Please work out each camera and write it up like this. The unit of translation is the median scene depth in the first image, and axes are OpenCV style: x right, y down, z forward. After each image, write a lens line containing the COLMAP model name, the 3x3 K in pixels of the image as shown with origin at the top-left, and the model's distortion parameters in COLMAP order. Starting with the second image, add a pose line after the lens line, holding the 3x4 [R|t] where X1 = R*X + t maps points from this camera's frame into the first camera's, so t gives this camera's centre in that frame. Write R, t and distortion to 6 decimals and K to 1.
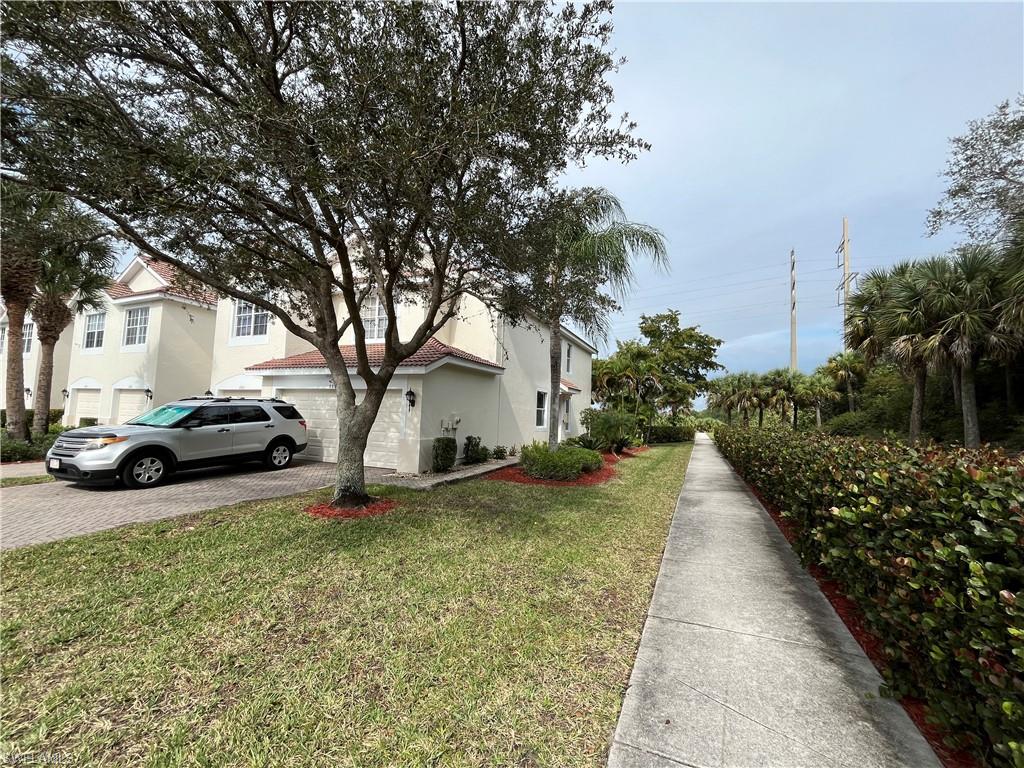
lens RADIAL K [[411.6, 0, 512.0], [0, 411.6, 384.0], [0, 0, 1]] dist [0.000614, 0.000093]
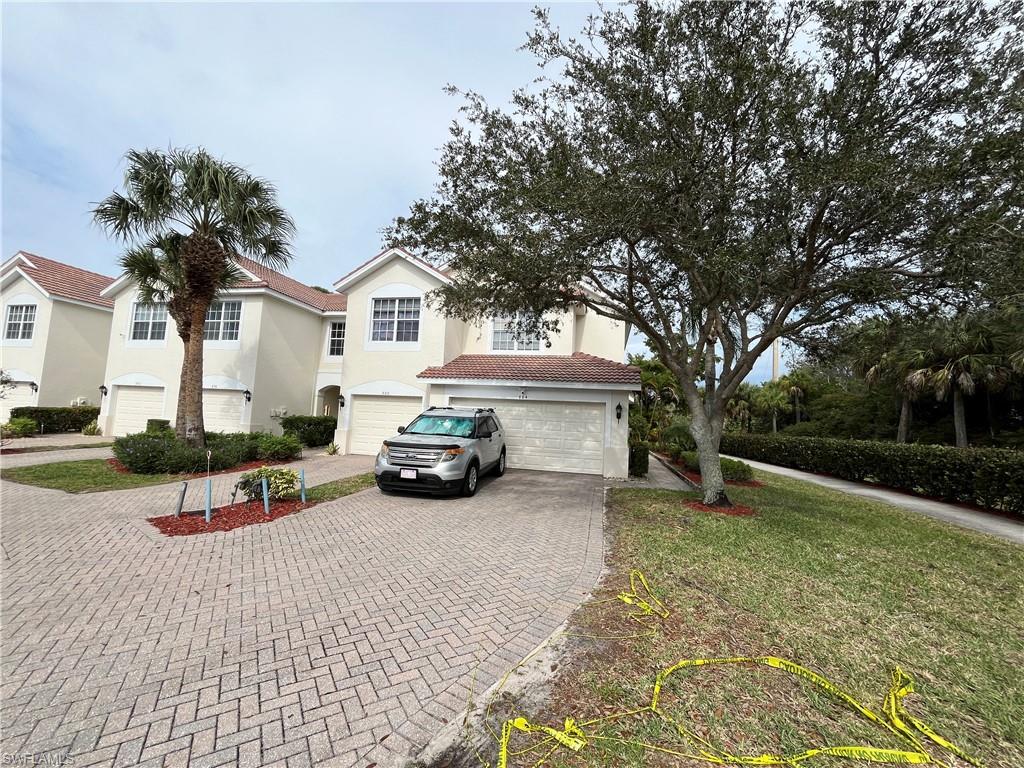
lens RADIAL K [[411.6, 0, 512.0], [0, 411.6, 384.0], [0, 0, 1]] dist [0.000614, 0.000093]
pose [[0.979059, 0.032477, 0.200971, -0.590589], [-0.032193, 0.999471, -0.004685, -0.020331], [-0.201017, -0.001883, 0.979586, -0.033748]]
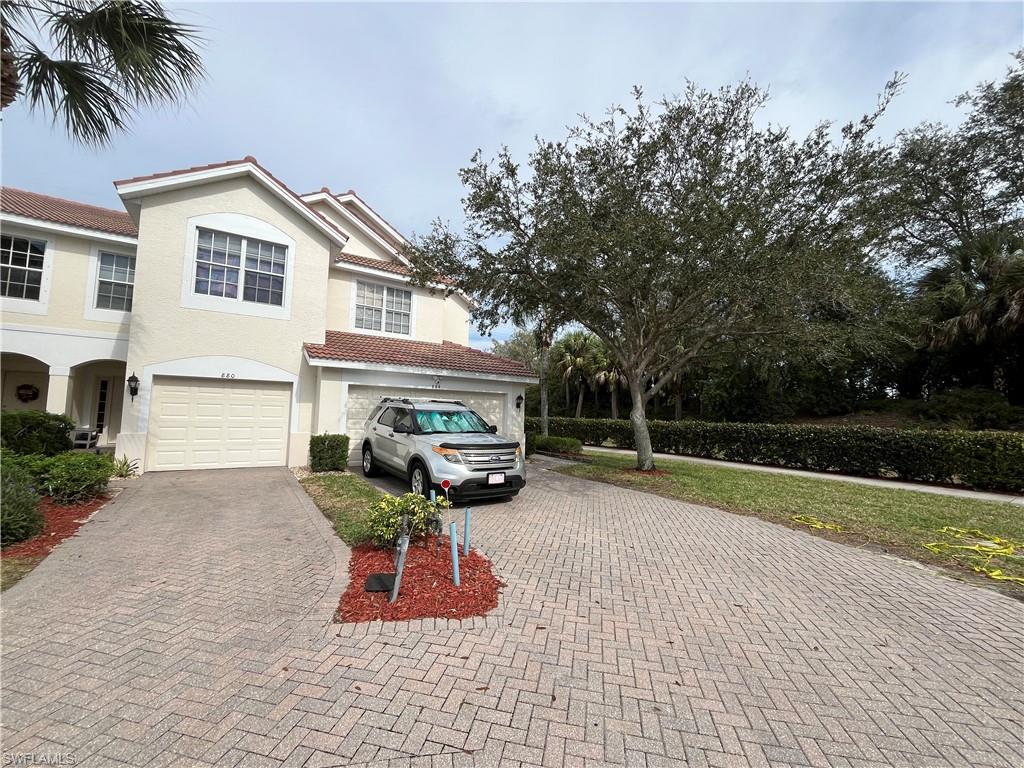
lens RADIAL K [[411.6, 0, 512.0], [0, 411.6, 384.0], [0, 0, 1]] dist [0.000614, 0.000093]
pose [[0.535454, 0.042778, 0.843480, -1.029665], [-0.073503, 0.997287, -0.003918, -0.010033], [-0.841360, -0.059900, 0.537146, 0.266744]]
